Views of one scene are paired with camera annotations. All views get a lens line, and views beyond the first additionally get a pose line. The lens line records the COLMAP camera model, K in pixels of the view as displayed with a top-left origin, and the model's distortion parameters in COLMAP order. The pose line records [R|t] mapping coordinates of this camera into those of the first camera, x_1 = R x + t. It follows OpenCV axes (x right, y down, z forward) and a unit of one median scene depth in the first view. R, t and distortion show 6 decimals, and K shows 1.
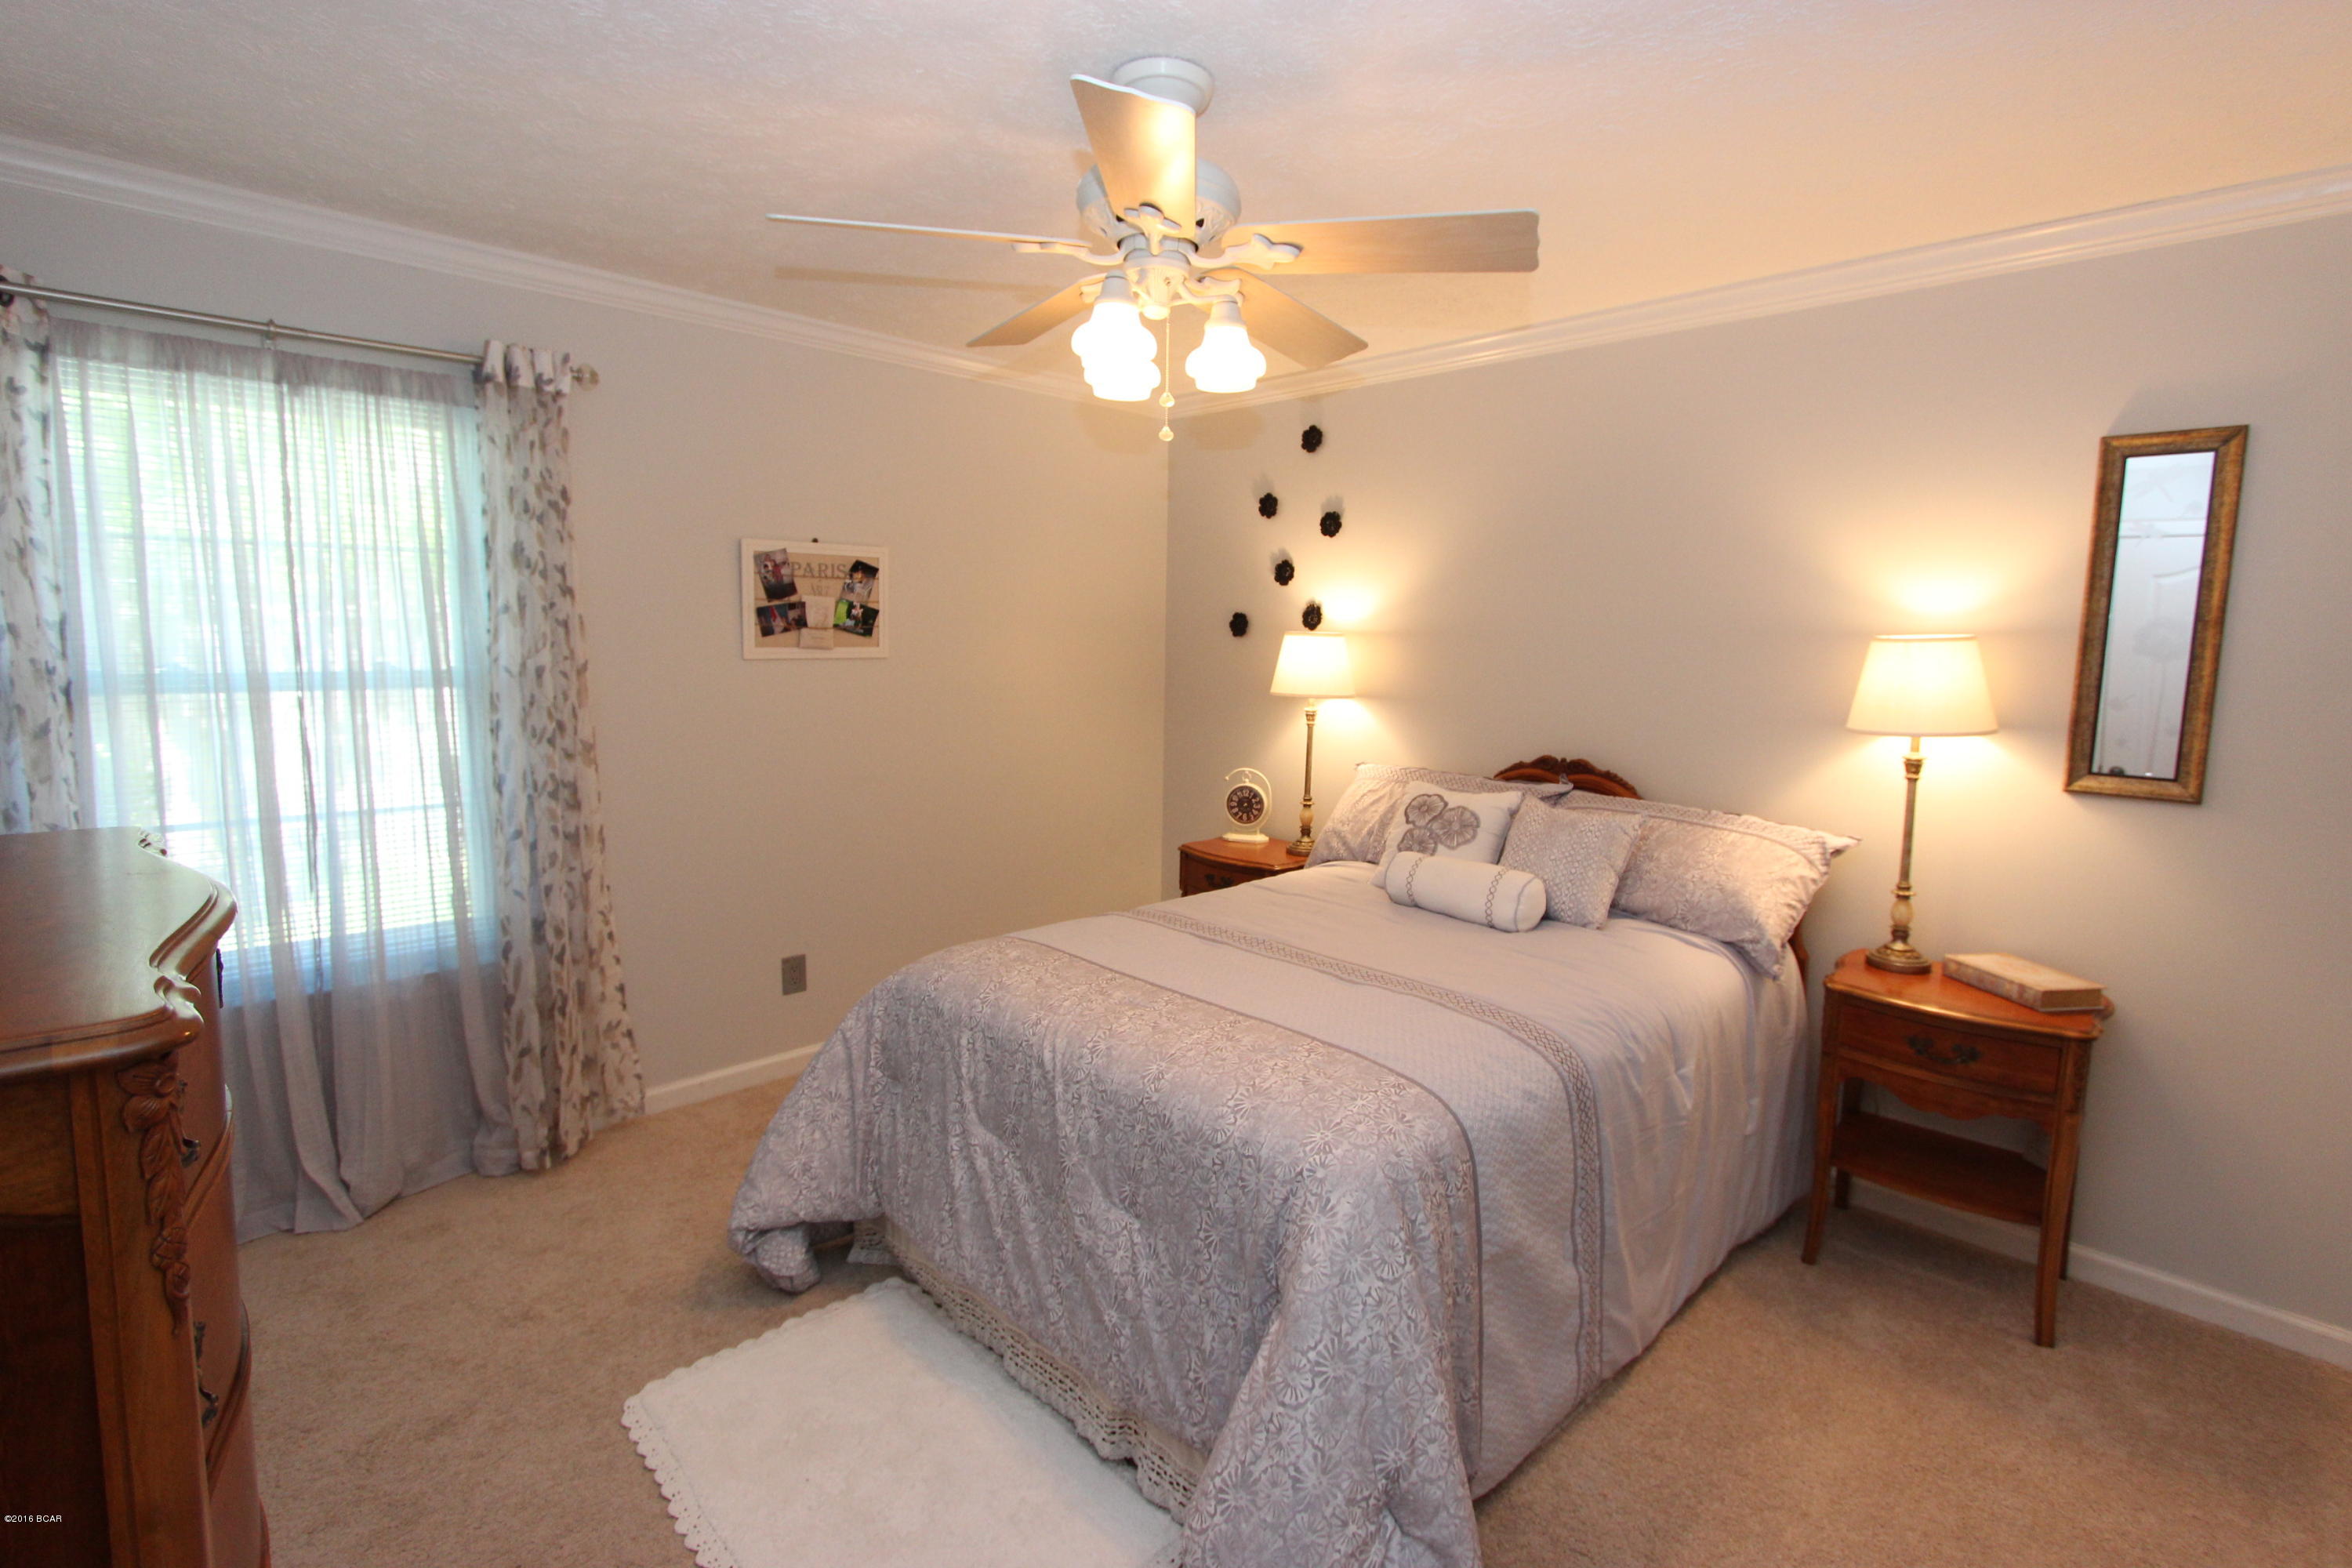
lens RADIAL K [[1086.5, 0, 1184.8], [0, 1086.5, 763.3], [0, 0, 1]] dist [-0.018093, 0.001347]
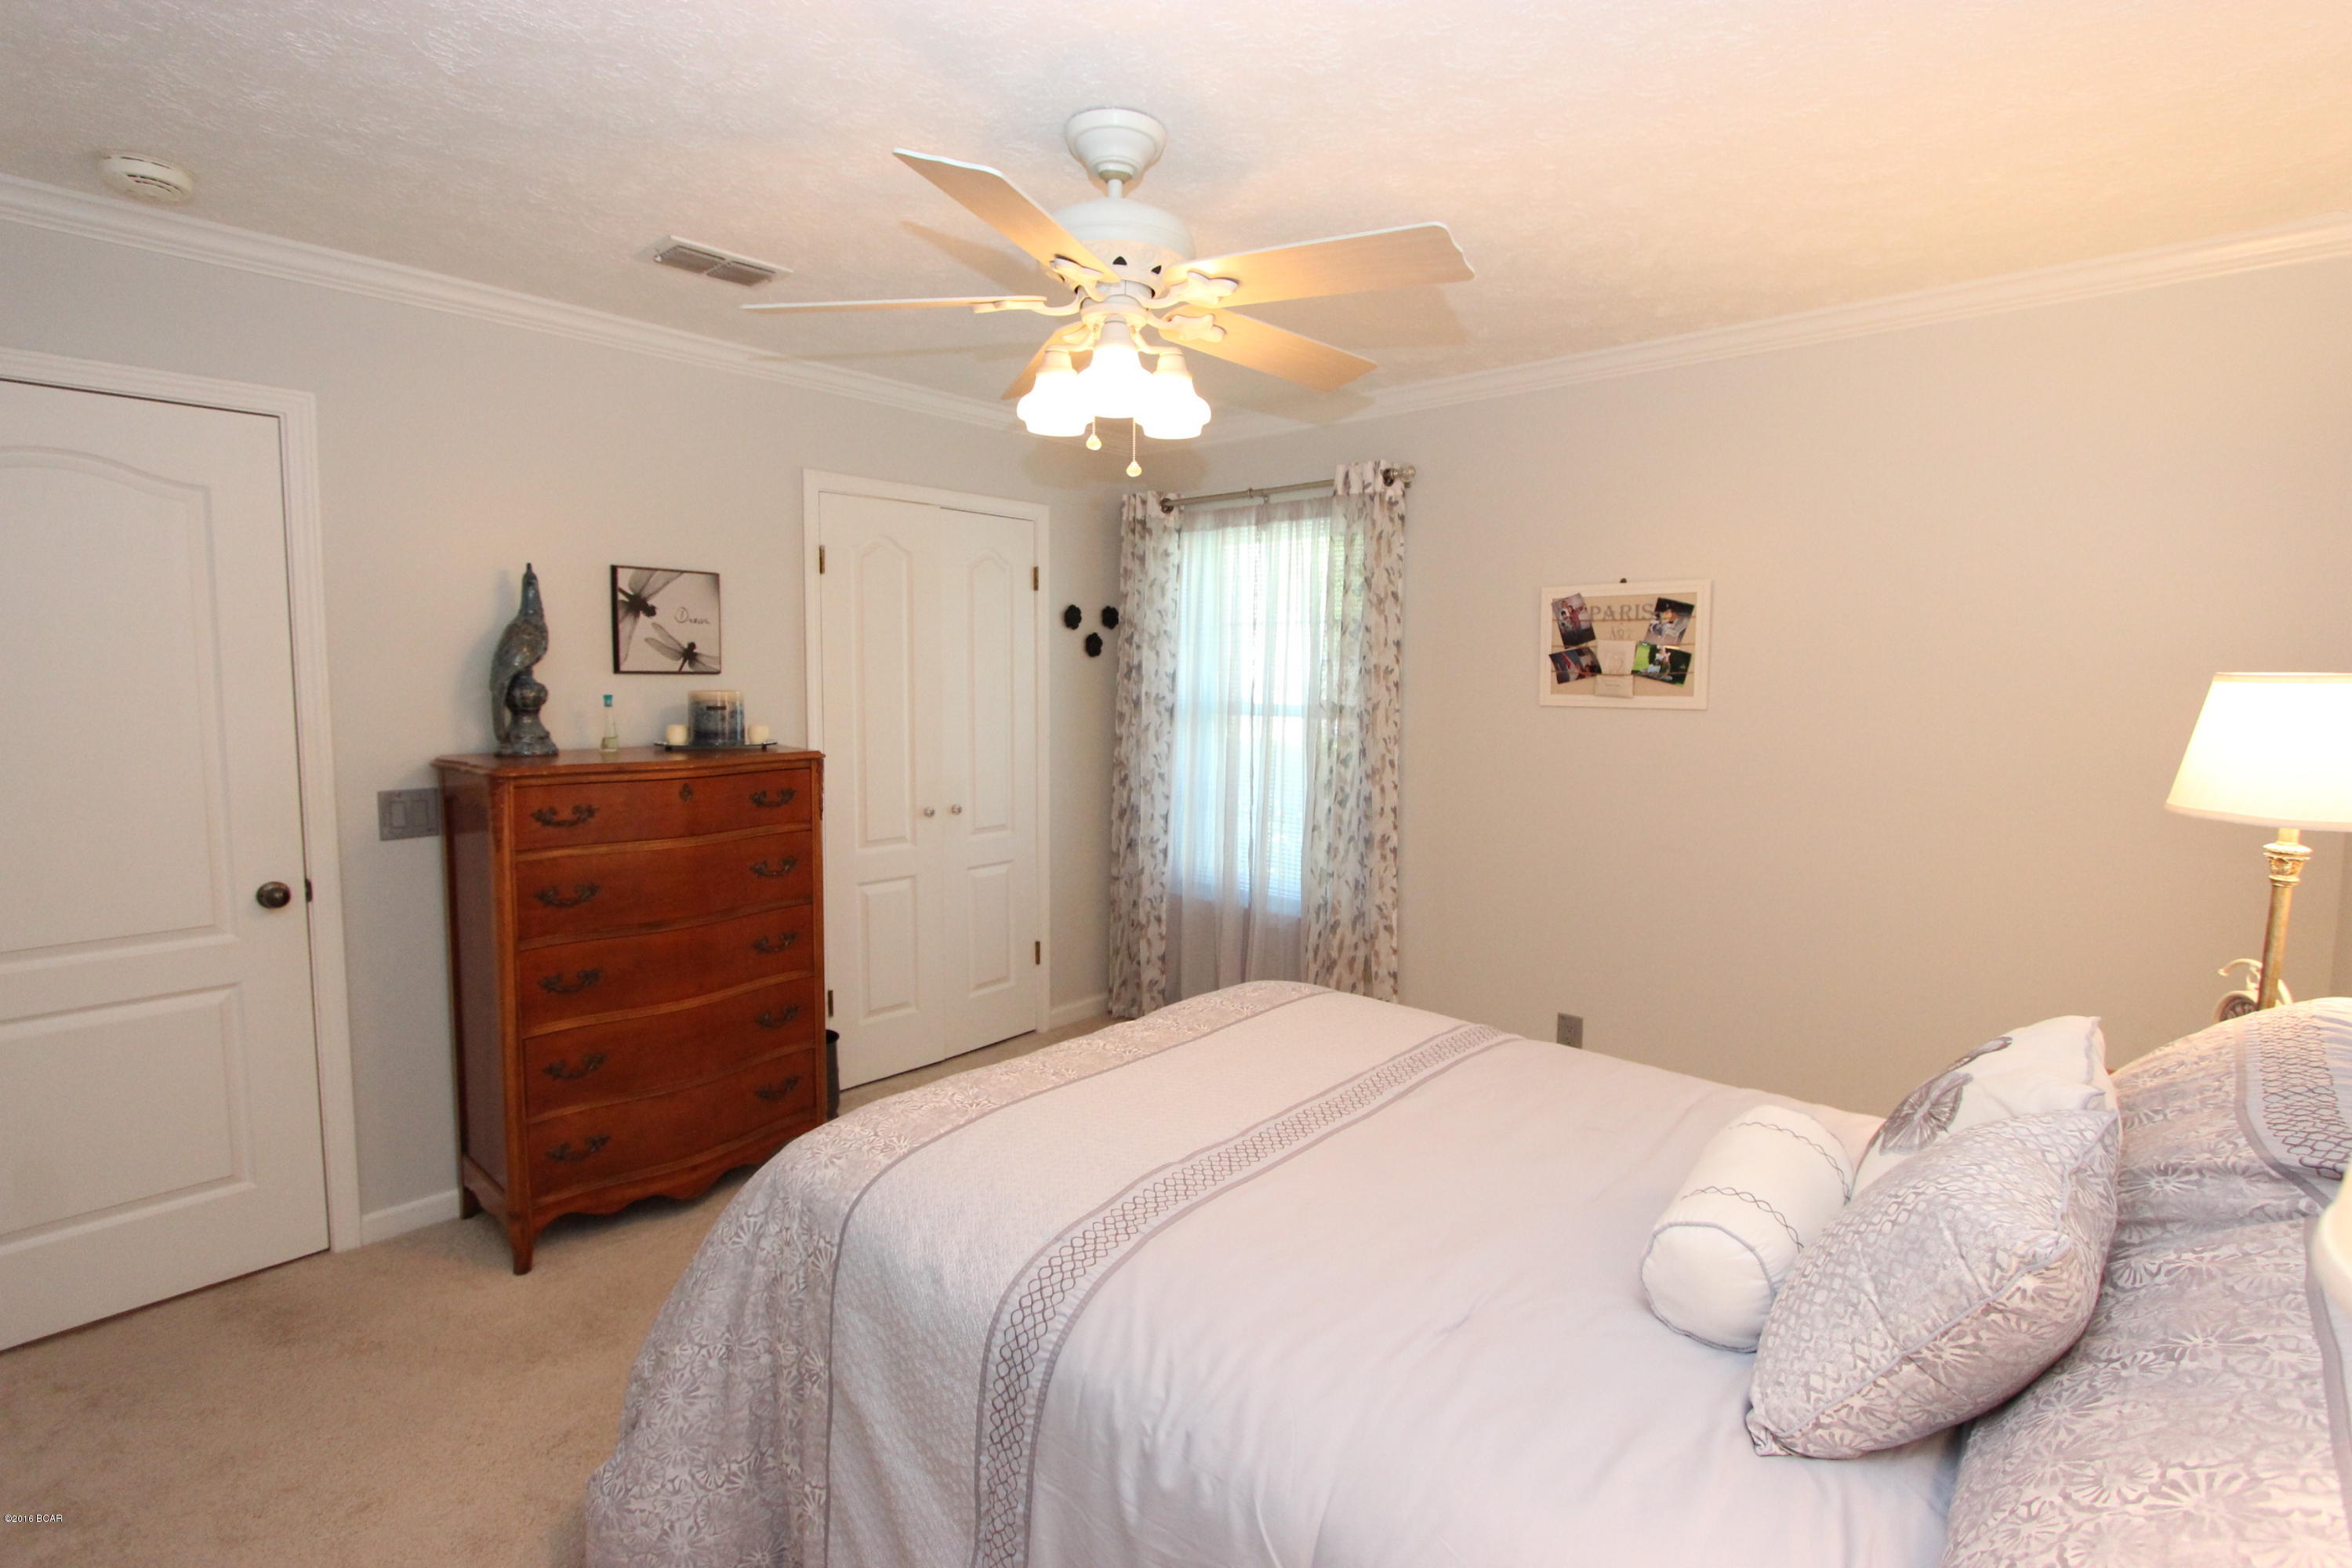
lens RADIAL K [[1086.5, 0, 1184.8], [0, 1086.5, 763.3], [0, 0, 1]] dist [-0.018093, 0.001347]
pose [[0.073654, 0.070203, -0.994810, 0.577882], [-0.123301, 0.990507, 0.060770, -0.062280], [0.989632, 0.118185, 0.081611, 0.584271]]
